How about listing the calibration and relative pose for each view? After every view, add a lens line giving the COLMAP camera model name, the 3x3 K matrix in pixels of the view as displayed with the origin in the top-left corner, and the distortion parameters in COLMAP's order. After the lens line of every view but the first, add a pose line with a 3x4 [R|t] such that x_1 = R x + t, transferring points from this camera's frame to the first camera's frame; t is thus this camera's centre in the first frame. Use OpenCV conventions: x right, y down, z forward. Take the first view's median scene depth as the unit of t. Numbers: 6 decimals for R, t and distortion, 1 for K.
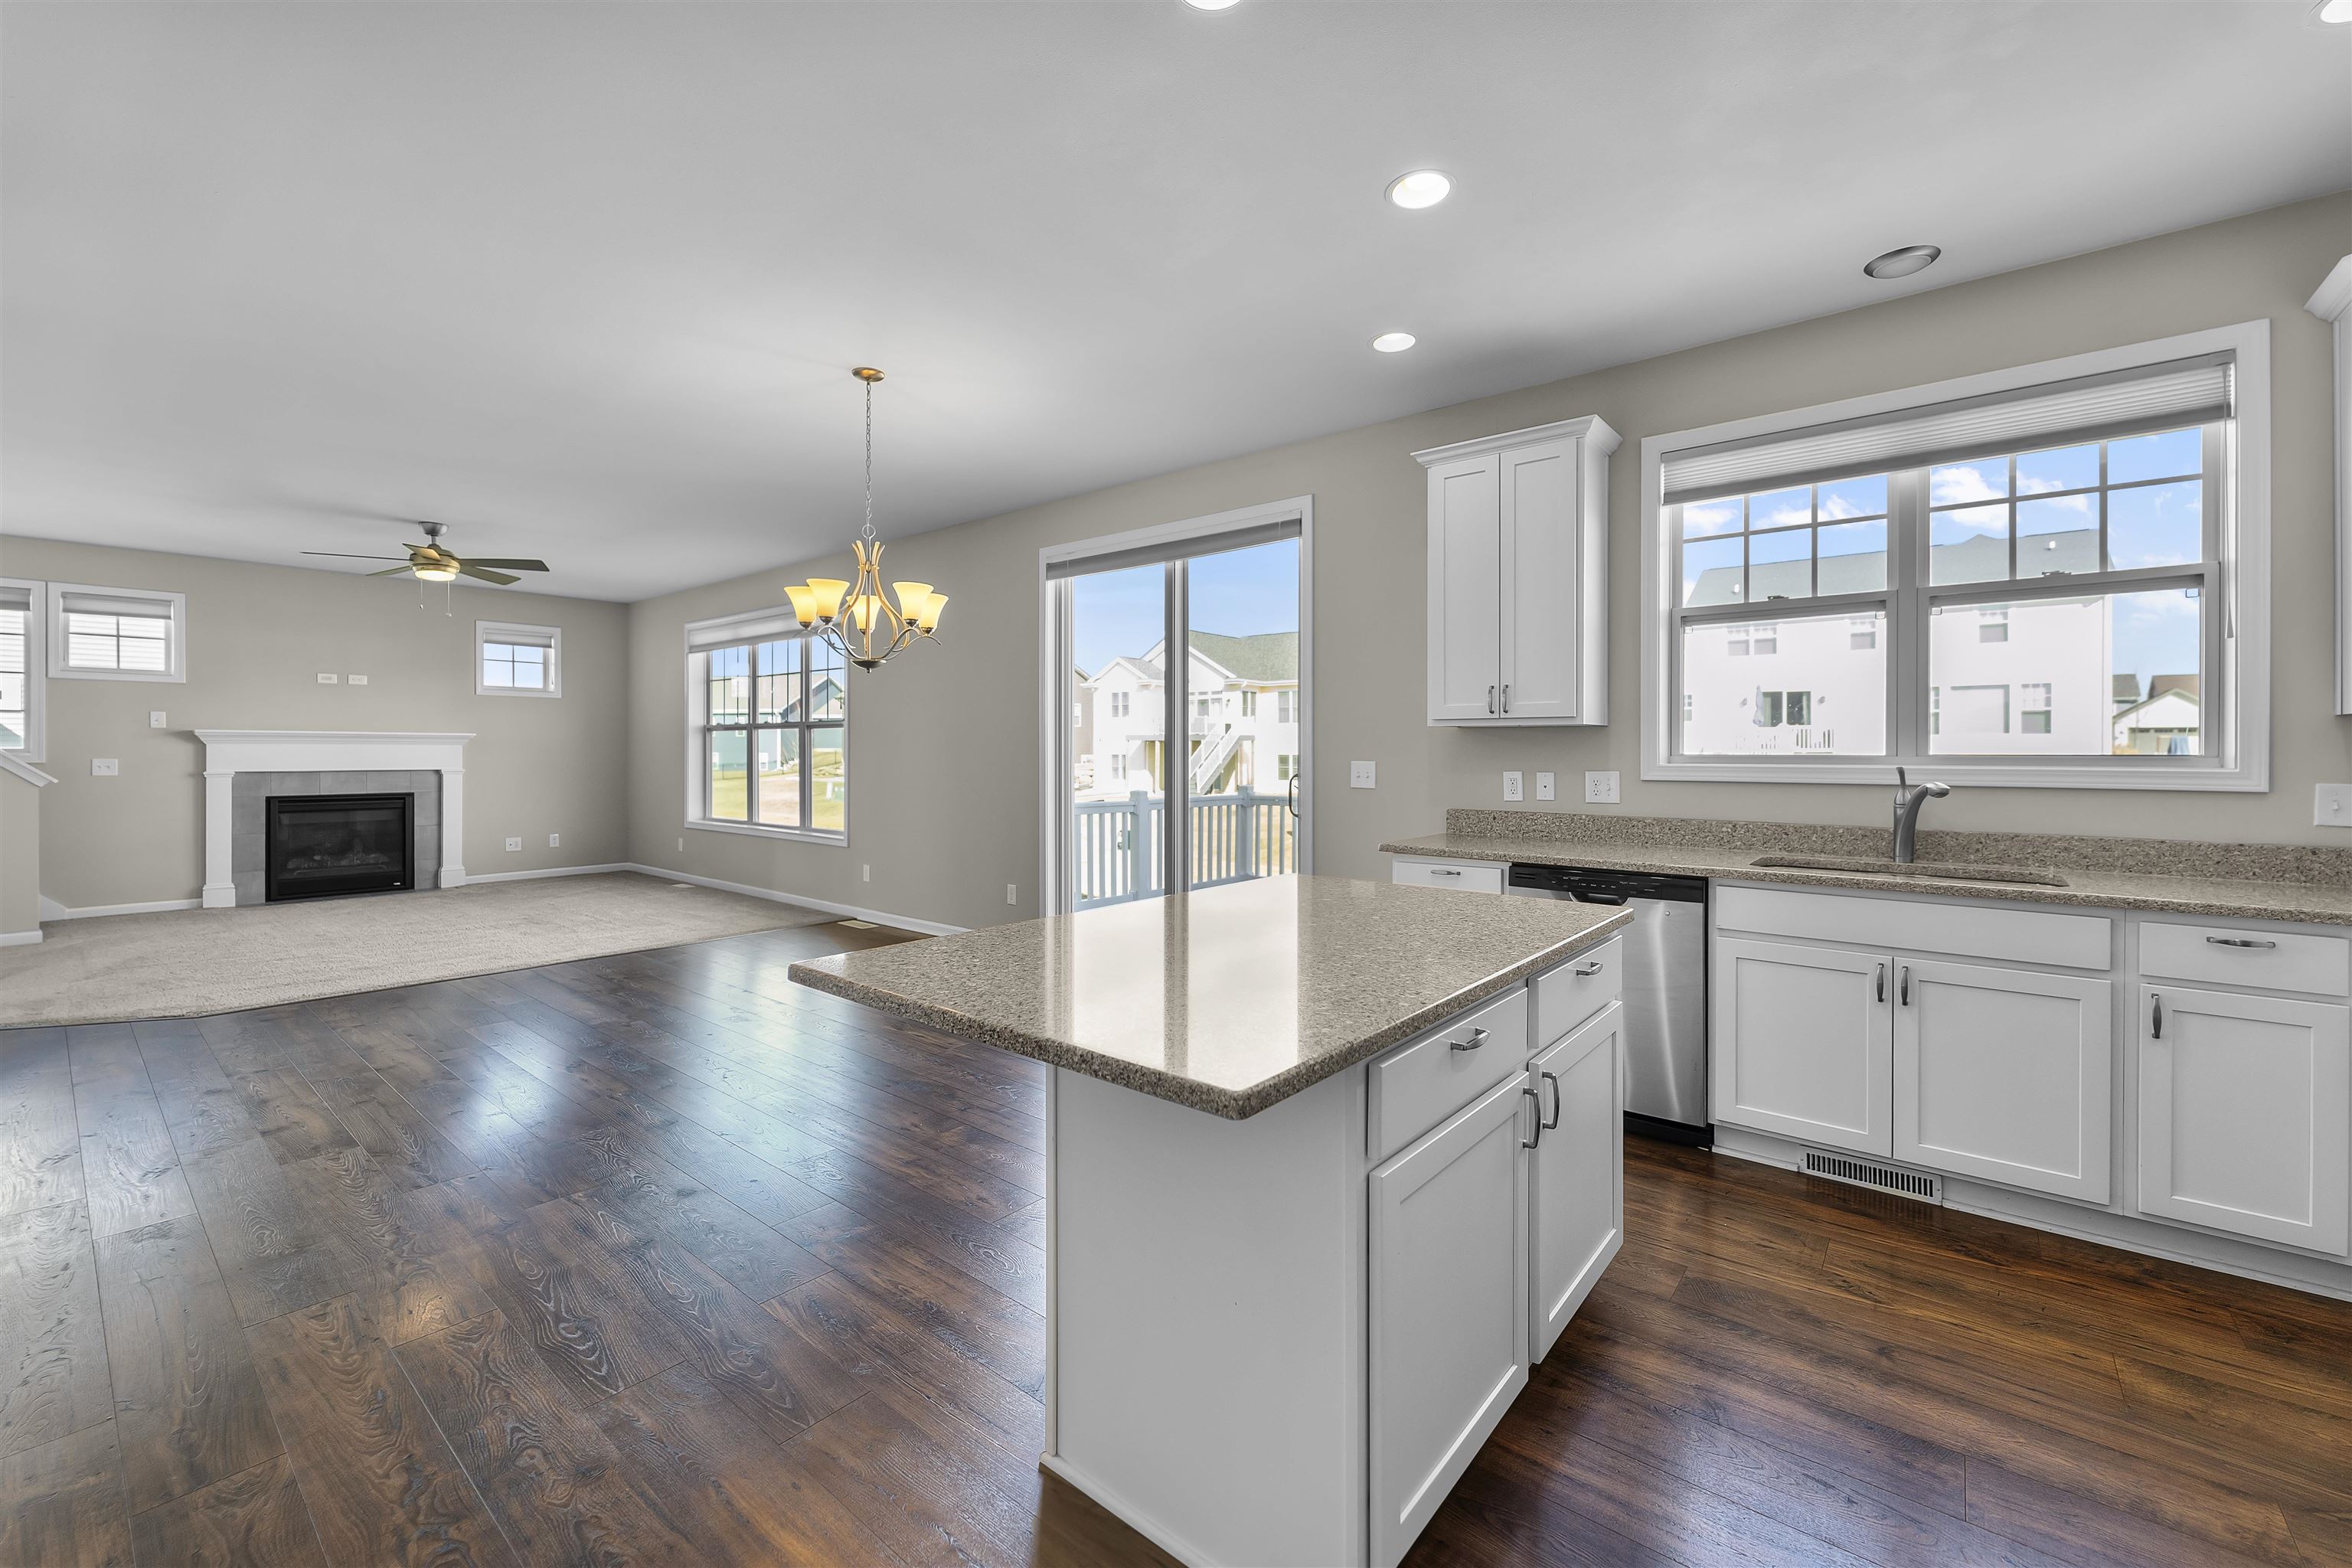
lens RADIAL K [[953.6, 0, 1178.9], [0, 953.6, 755.8], [0, 0, 1]] dist [0.002722, -0.001638]
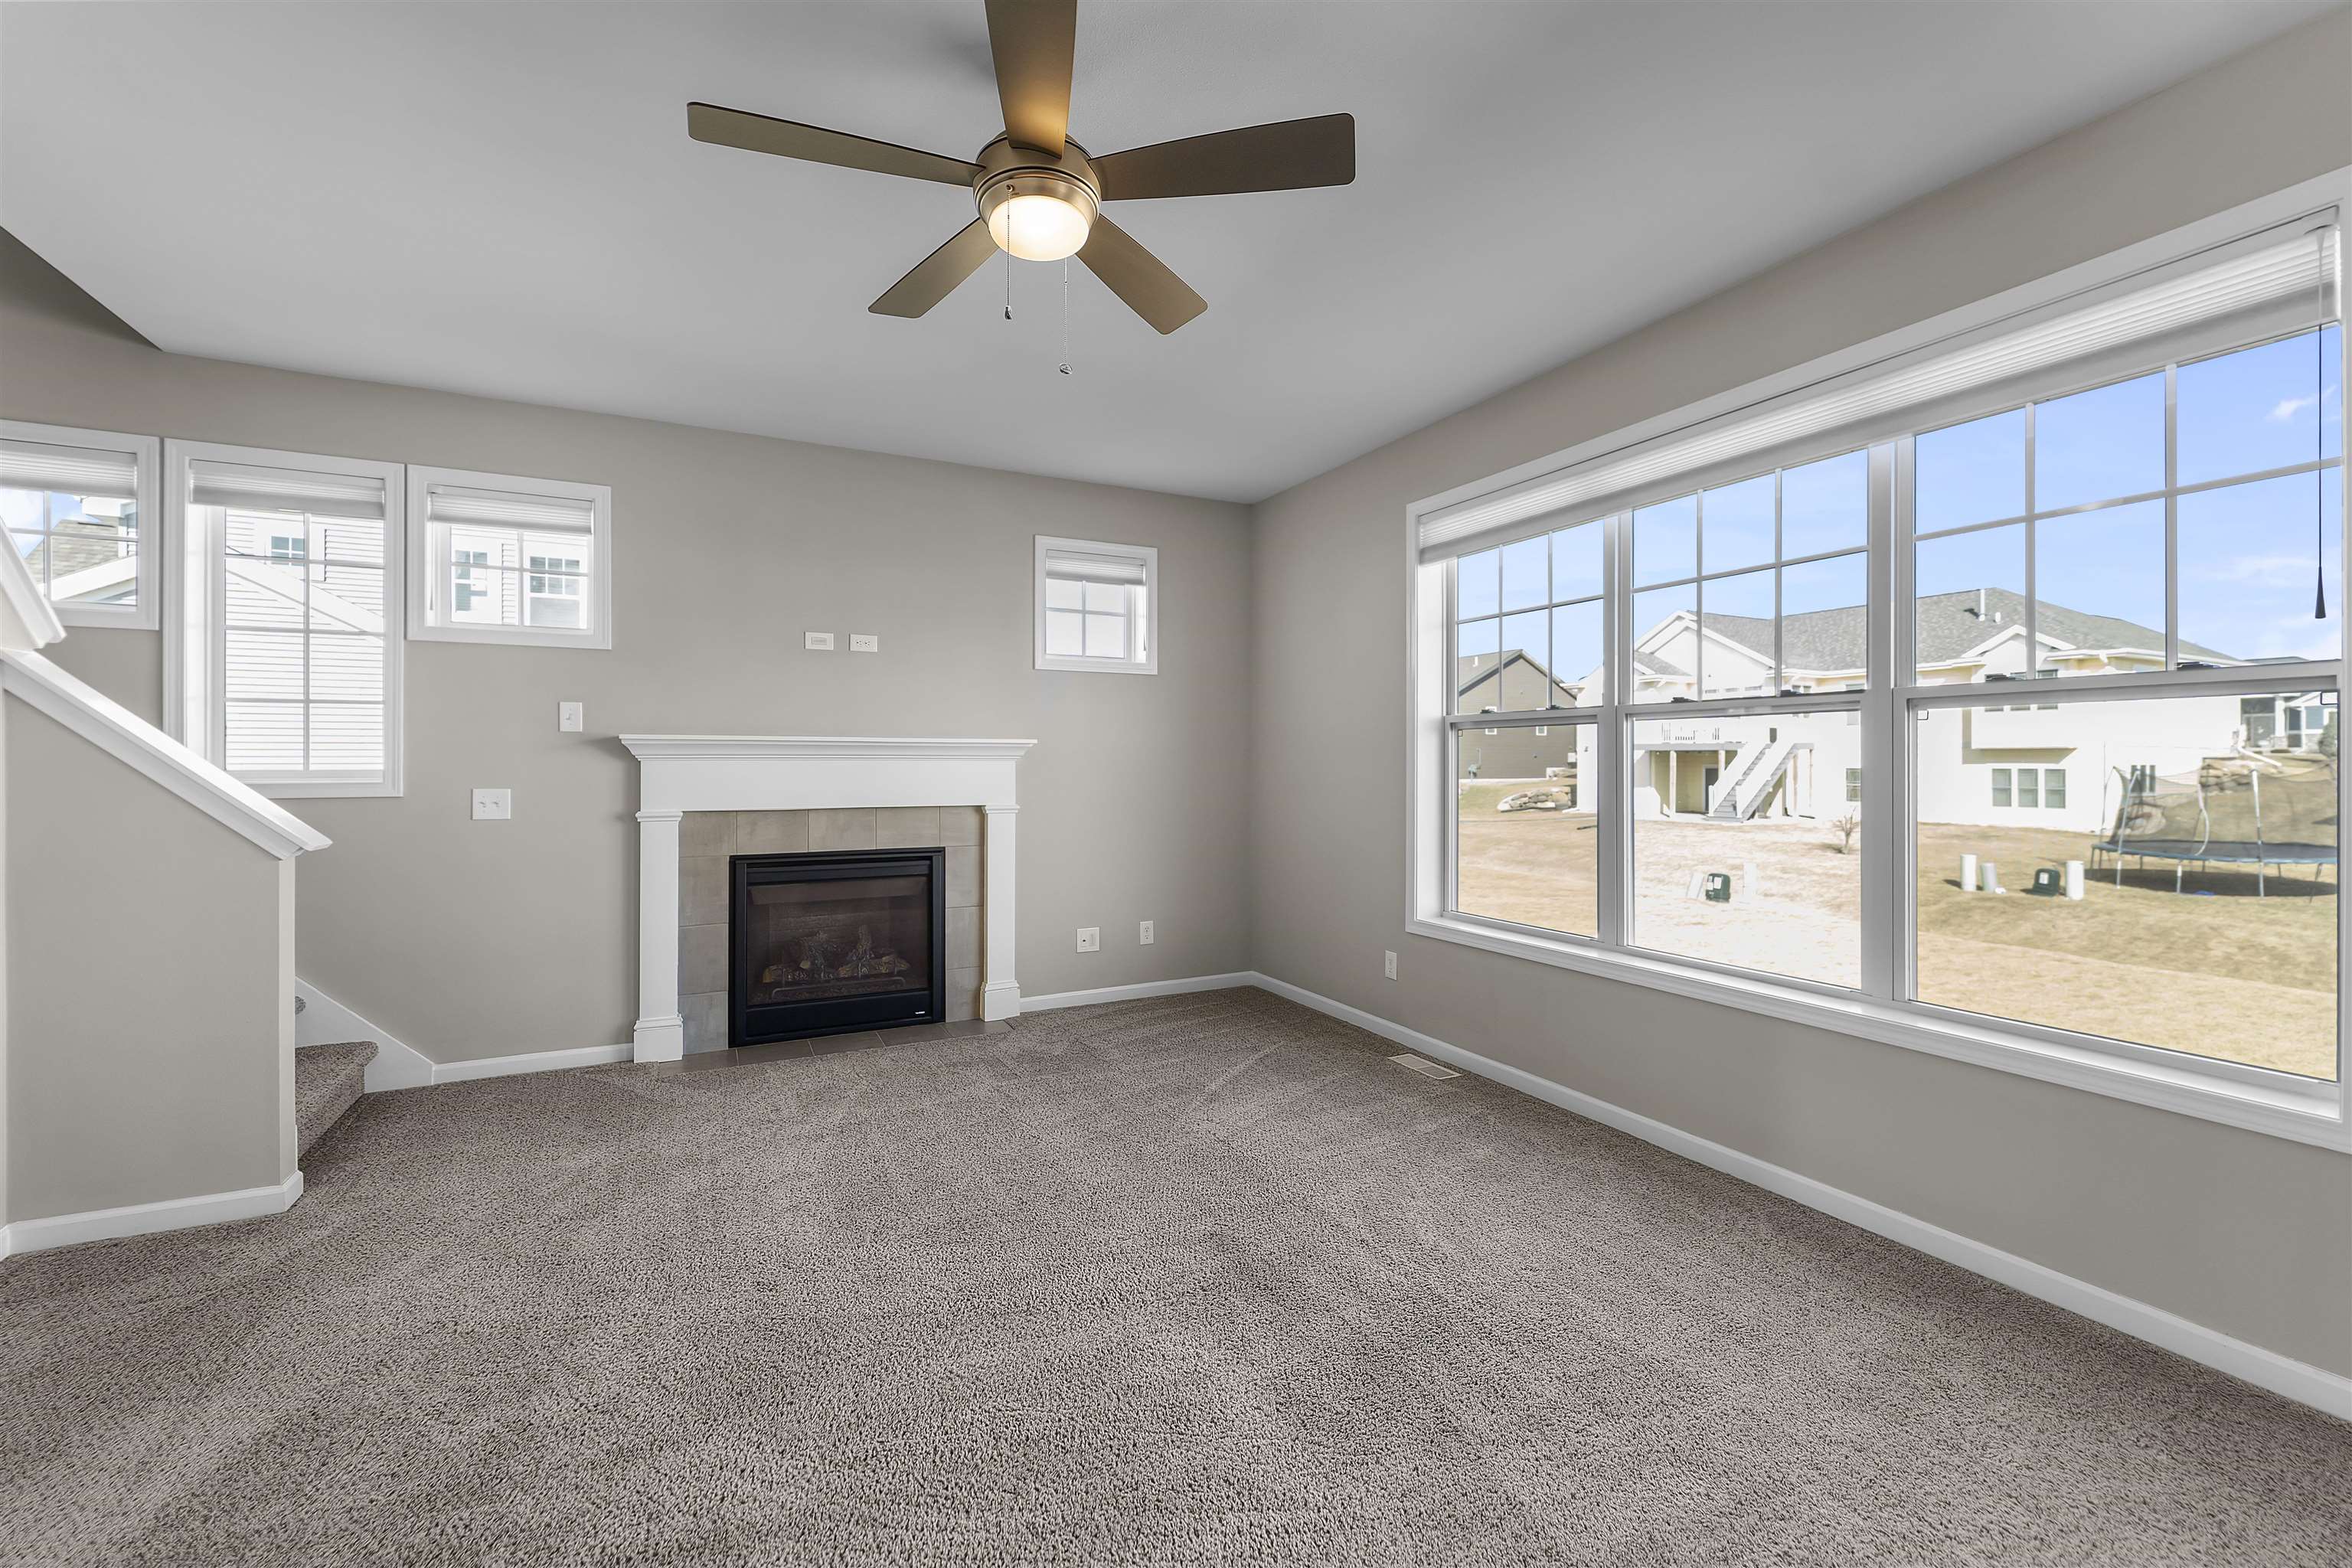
lens RADIAL K [[953.6, 0, 1172.8], [0, 953.6, 763.5], [0, 0, 1]] dist [0.002722, -0.001638]
pose [[0.915932, -0.002817, -0.401323, -0.469827], [0.000764, 0.999986, -0.005275, -0.006900], [0.401332, 0.004524, 0.915921, 0.560409]]
